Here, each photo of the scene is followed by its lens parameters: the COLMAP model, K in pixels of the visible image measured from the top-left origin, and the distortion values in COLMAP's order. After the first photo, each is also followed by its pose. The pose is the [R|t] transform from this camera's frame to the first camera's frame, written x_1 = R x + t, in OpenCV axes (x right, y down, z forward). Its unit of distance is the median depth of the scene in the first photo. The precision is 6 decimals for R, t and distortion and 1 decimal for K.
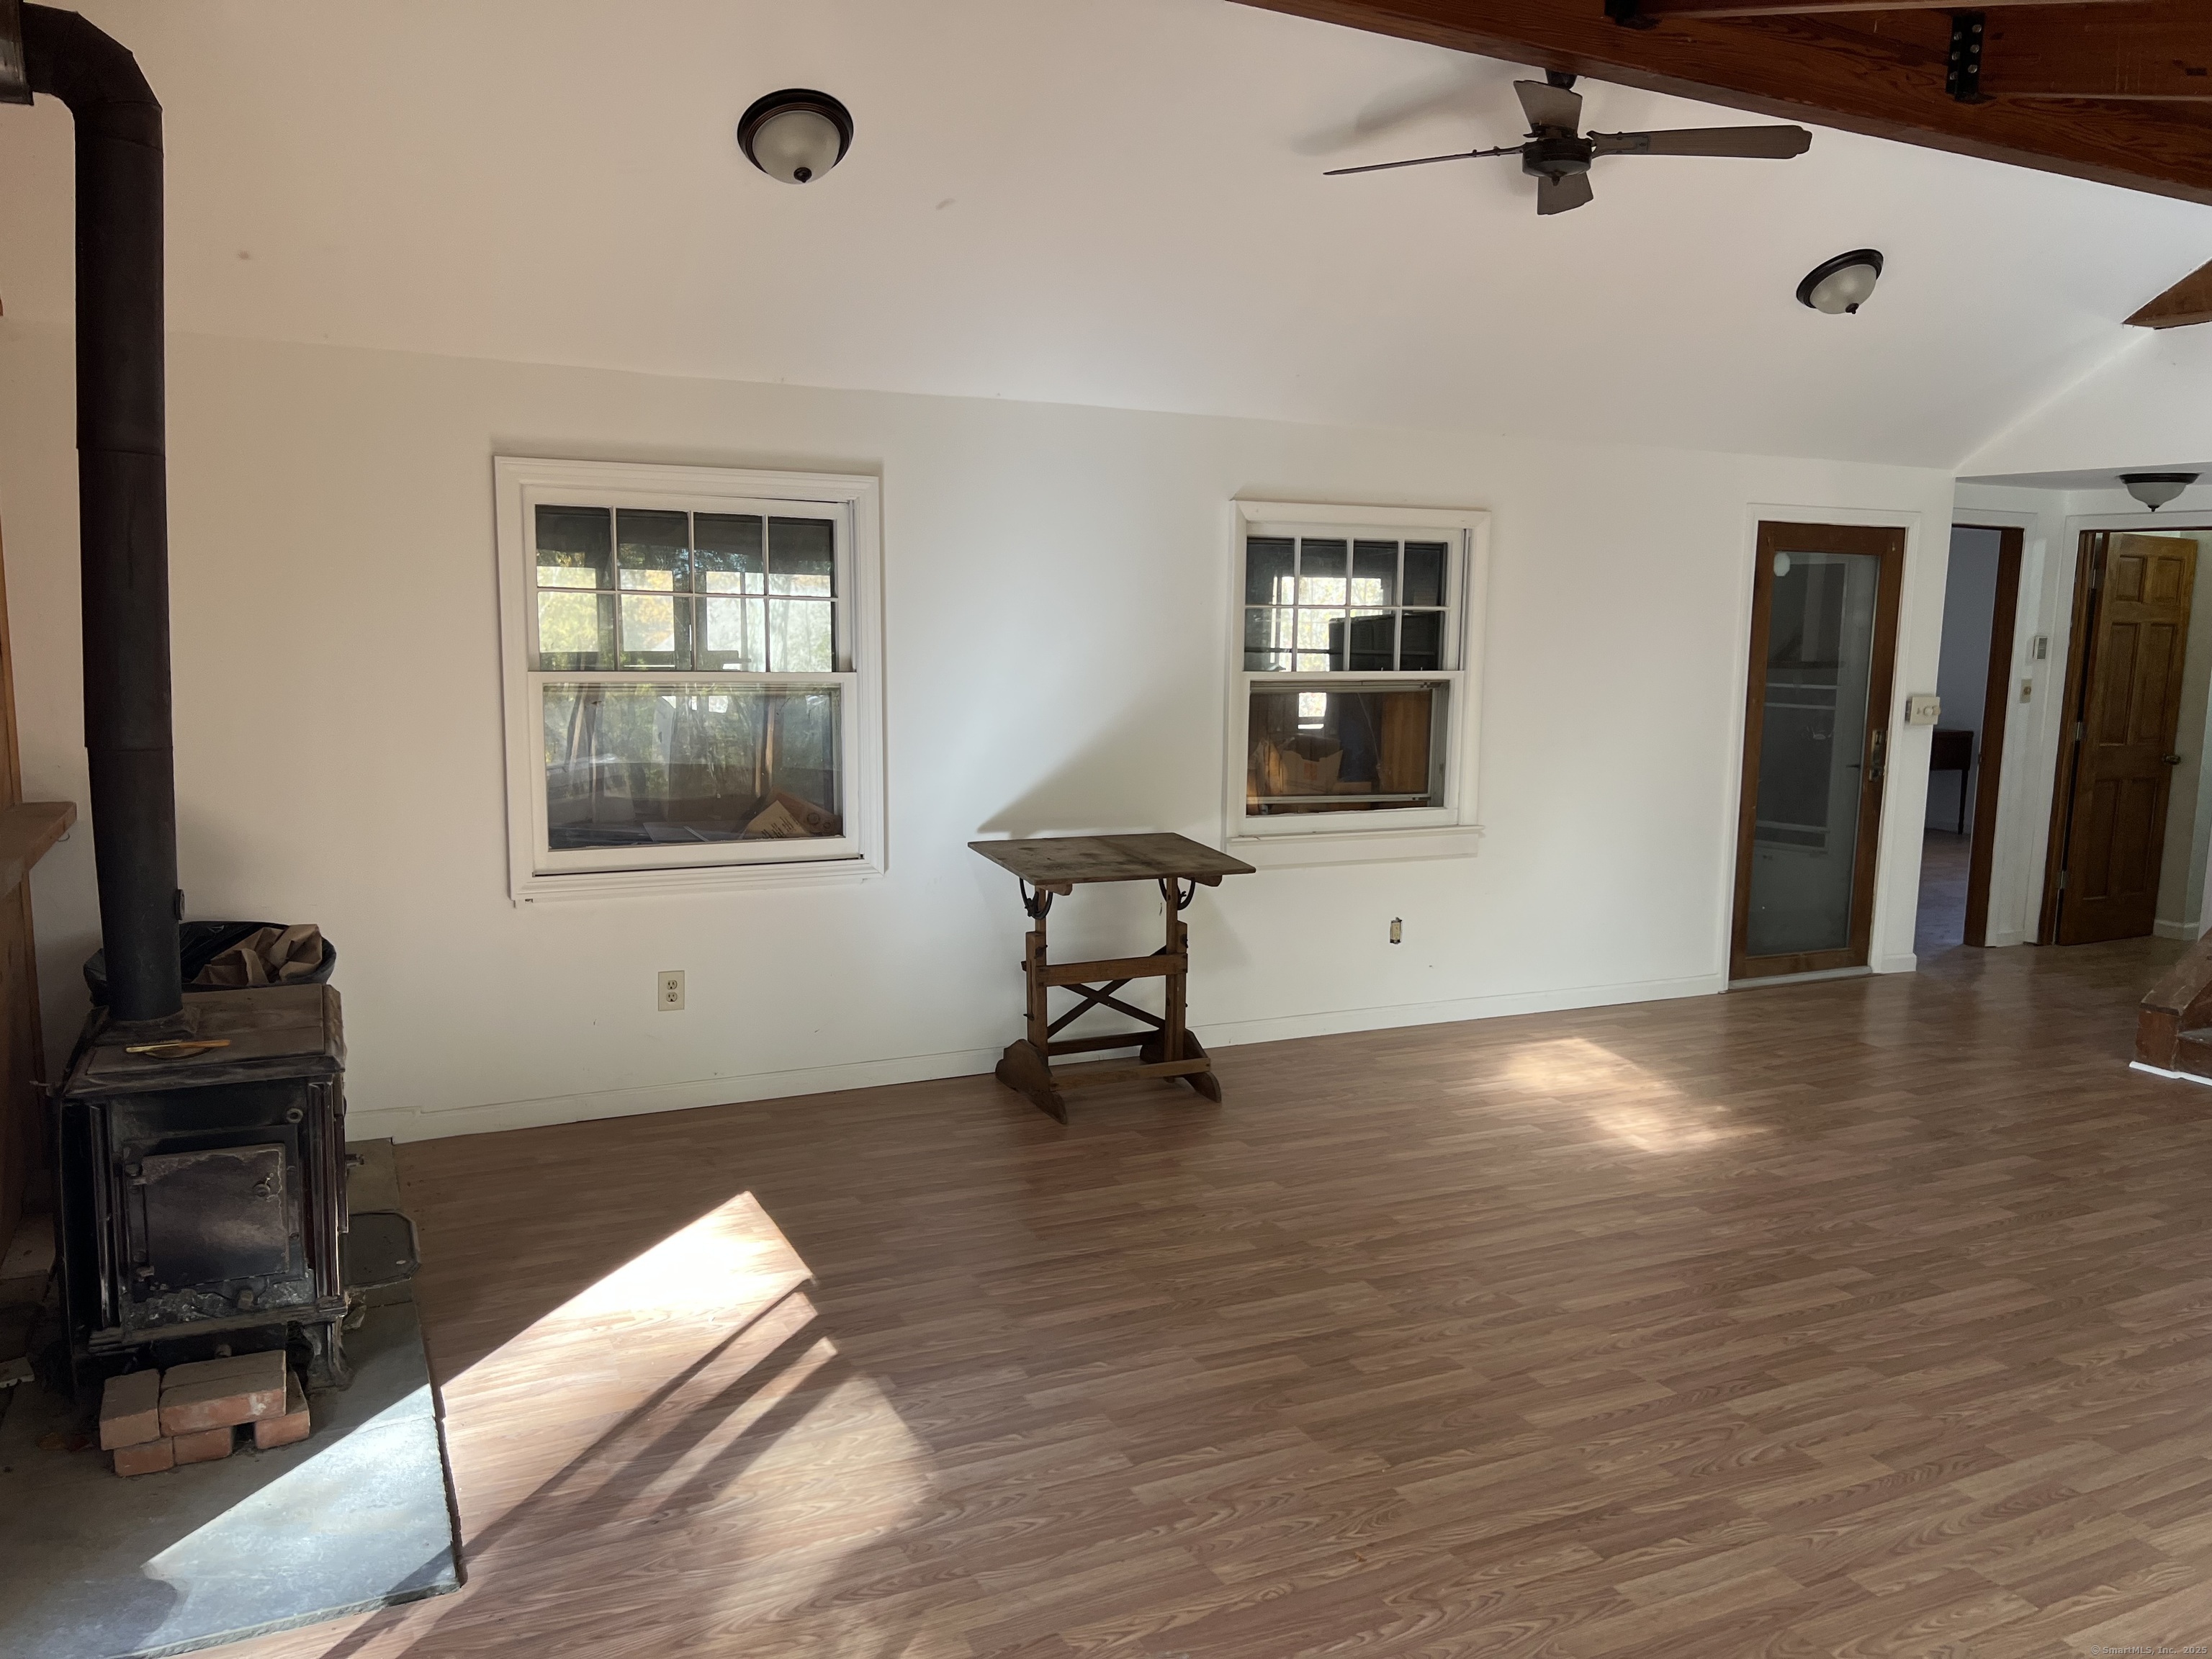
lens RADIAL K [[1660.8, 0, 1103.7], [0, 1660.8, 847.8], [0, 0, 1]] dist [0.065089, -0.073786]
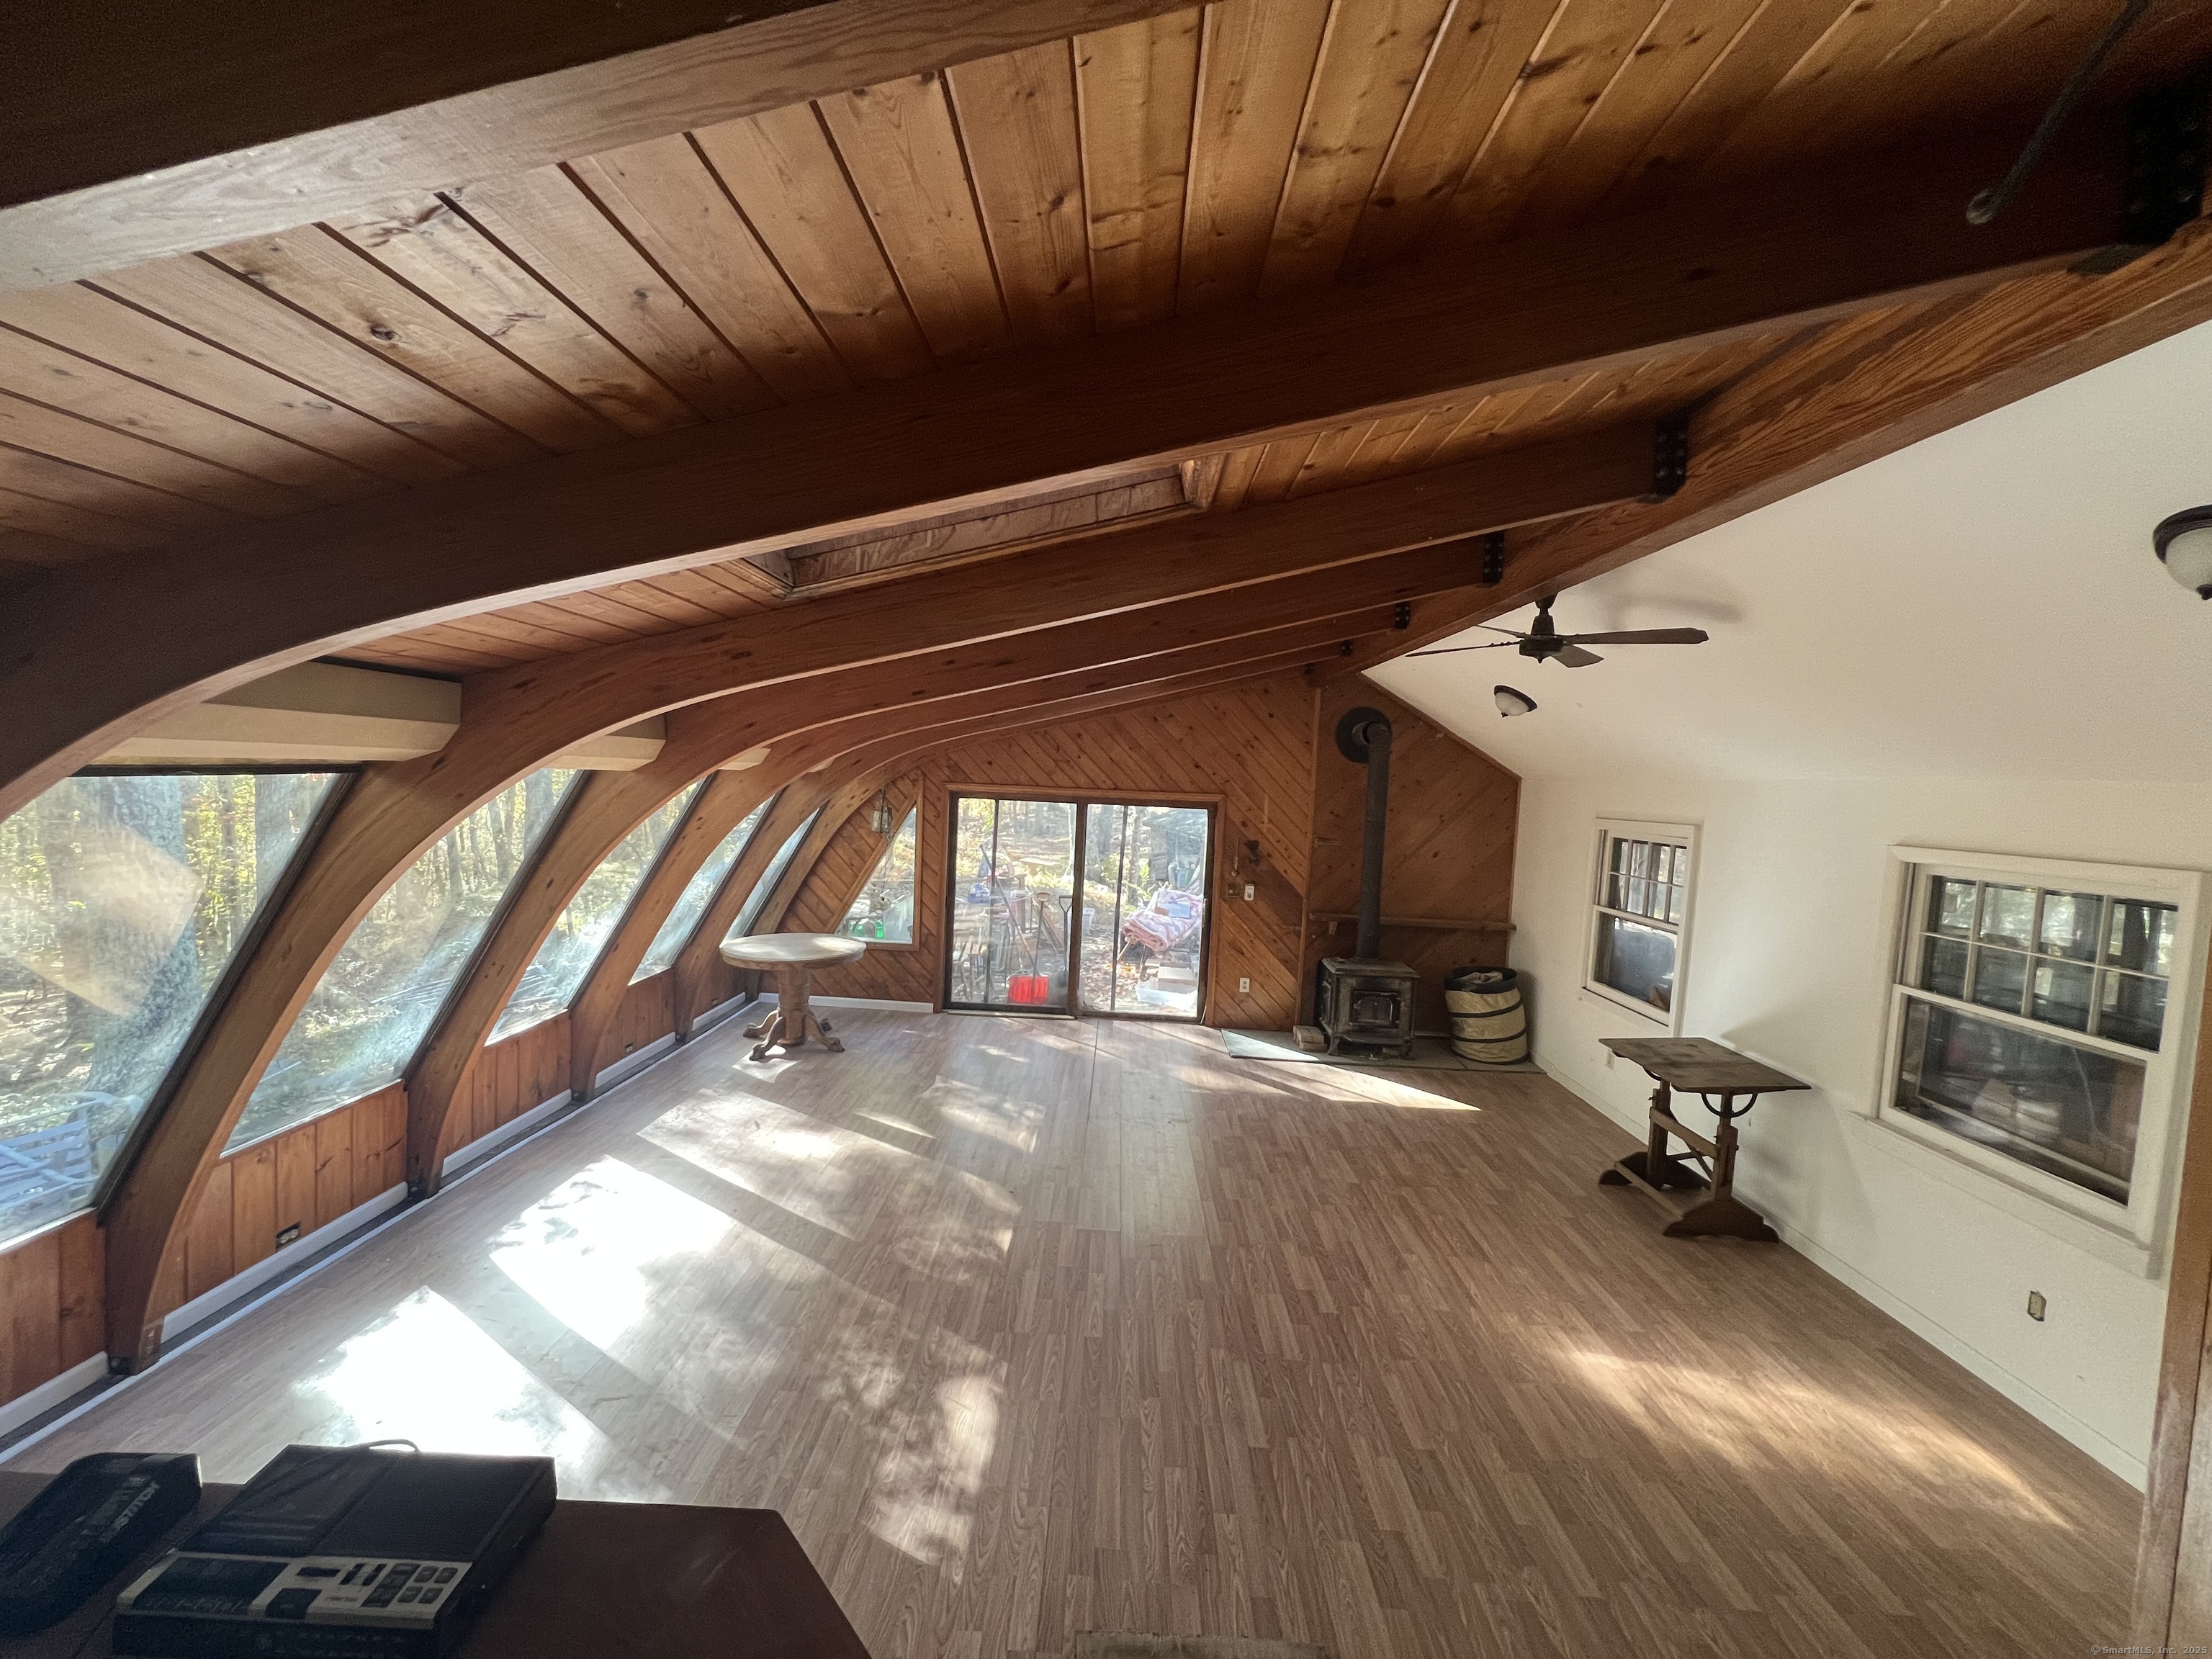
lens RADIAL K [[891.2, 0, 1091.8], [0, 891.2, 825.0], [0, 0, 1]] dist [0.000868, 0.000367]
pose [[-0.471594, 0.009046, -0.881770, 0.935816], [-0.180014, 0.977903, 0.106308, -0.185124], [0.863246, 0.208865, -0.459544, 0.779717]]
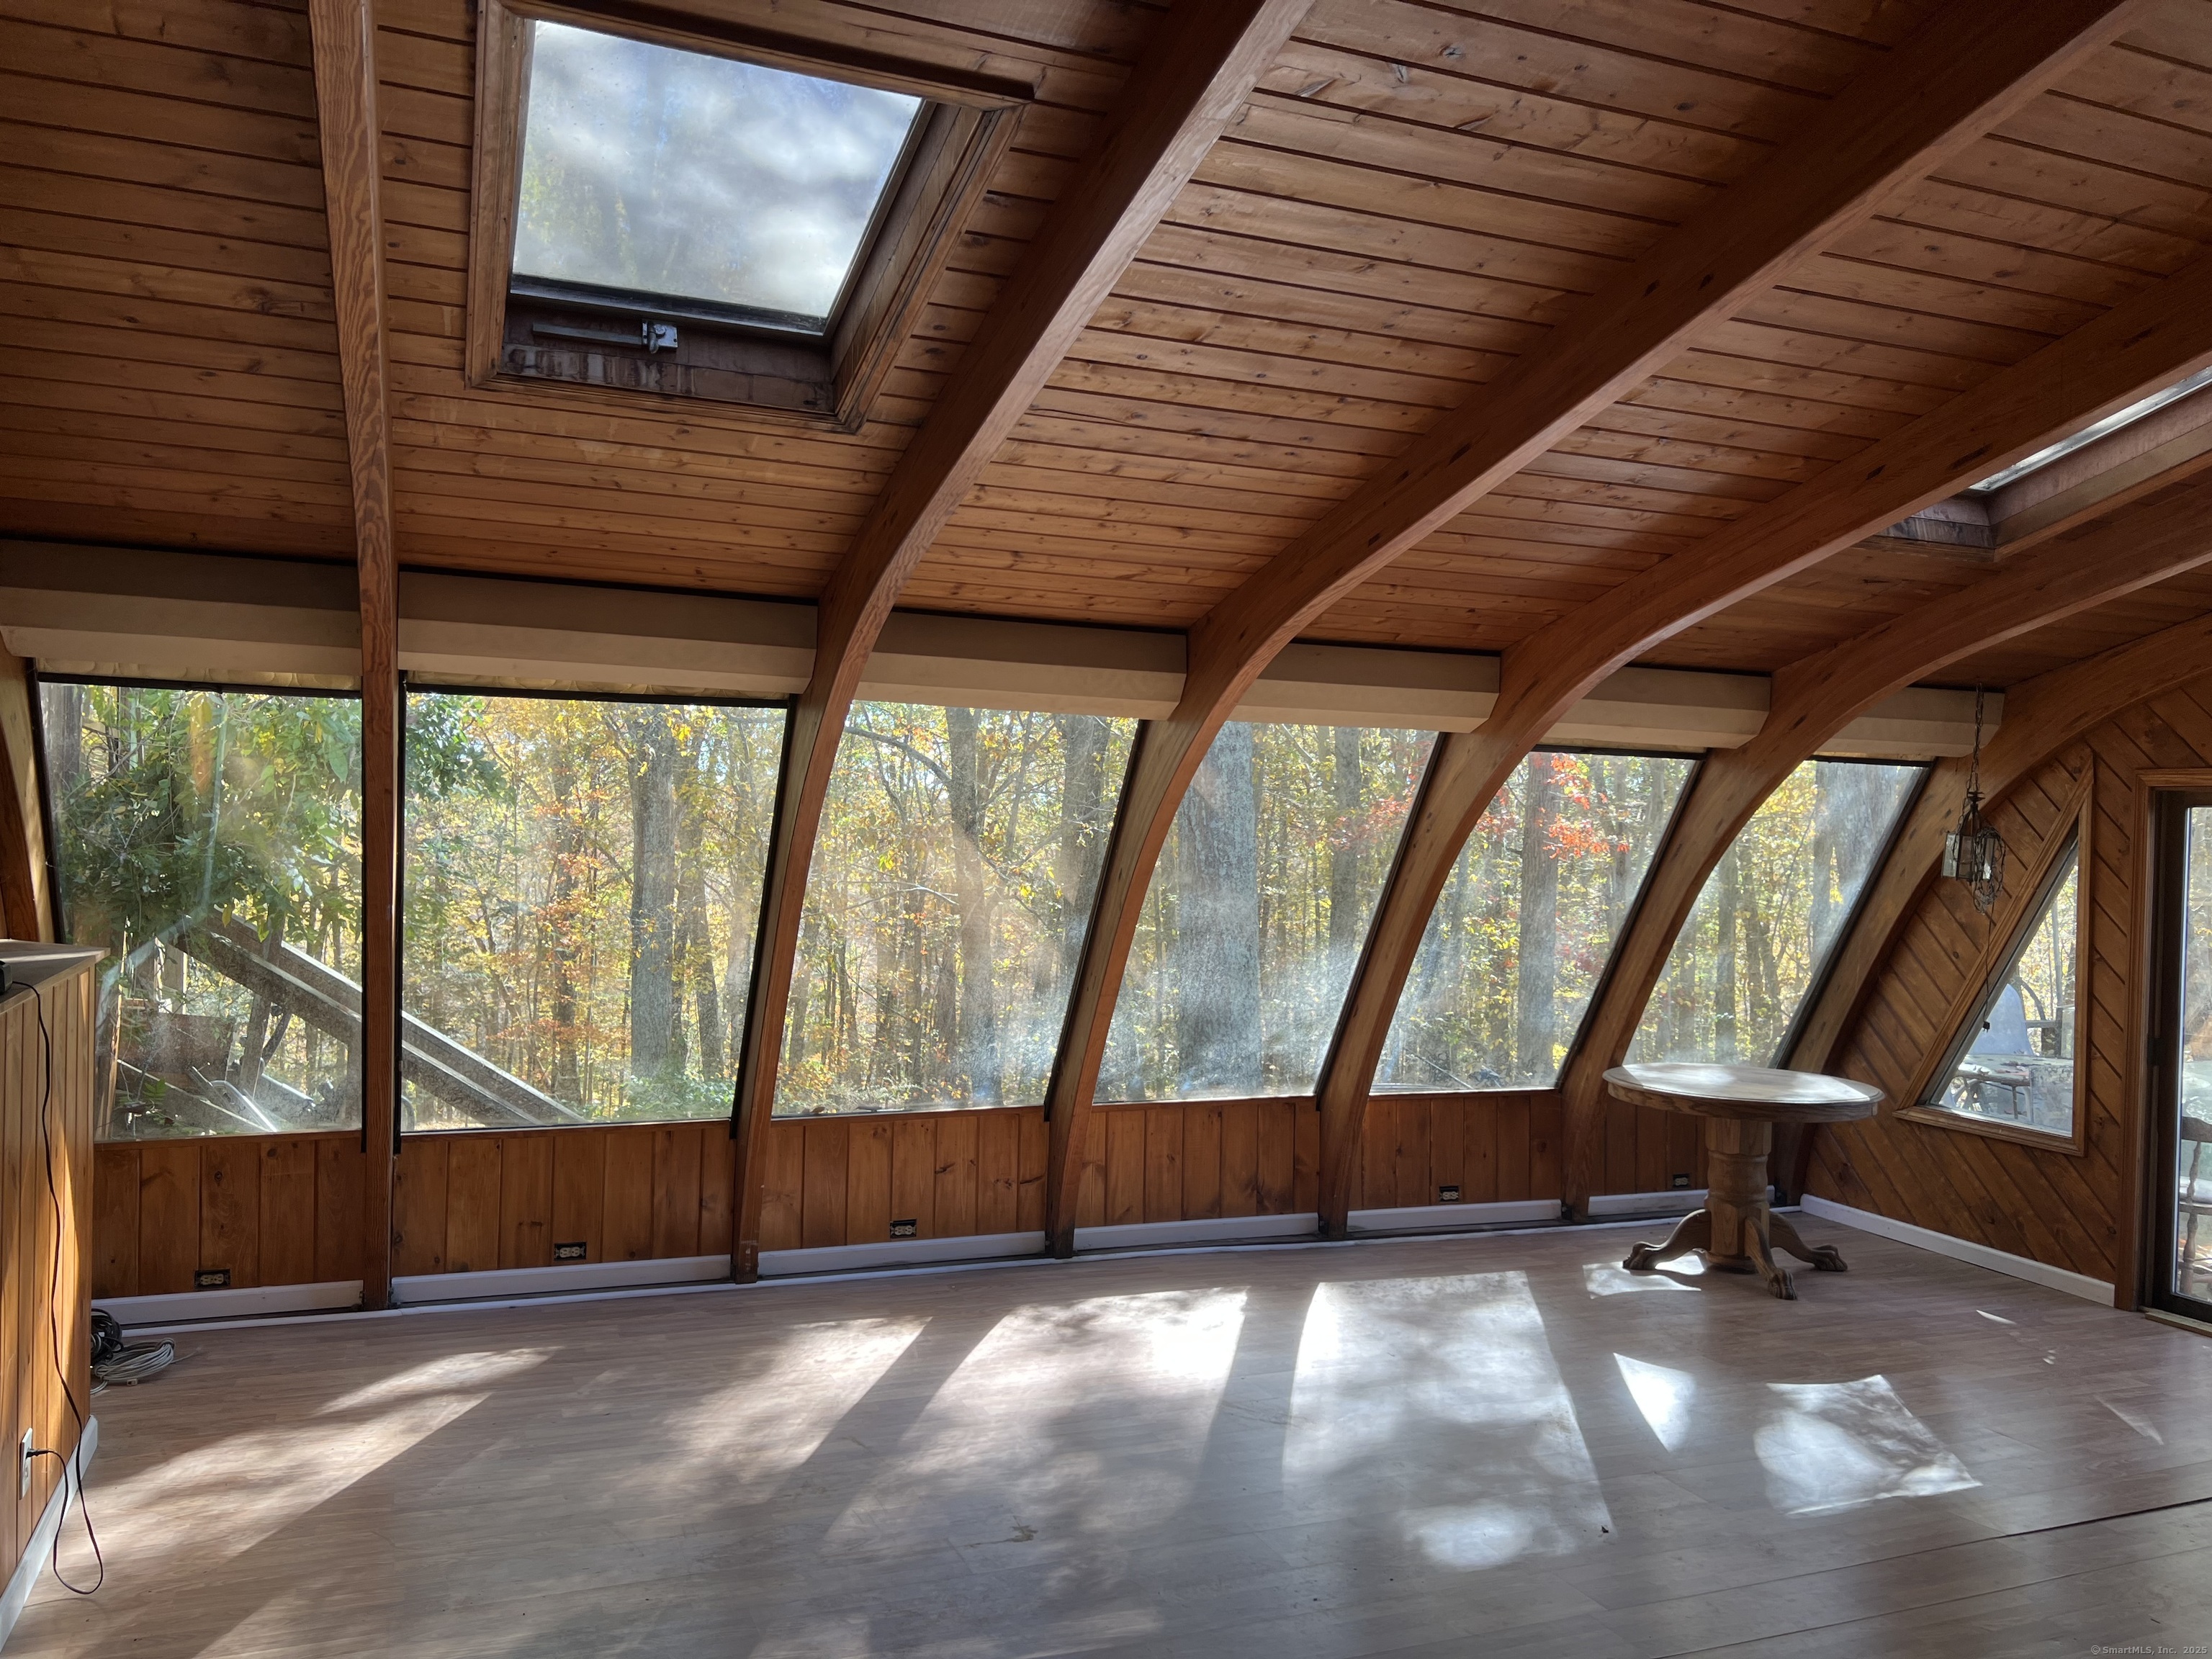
lens RADIAL K [[1660.8, 0, 1096.7], [0, 1660.8, 837.6], [0, 0, 1]] dist [0.065089, -0.073786]
pose [[-0.995561, -0.049093, 0.080305, 0.430515], [-0.036690, 0.988124, 0.149214, -0.159970], [-0.086677, 0.145605, -0.985539, 1.116175]]
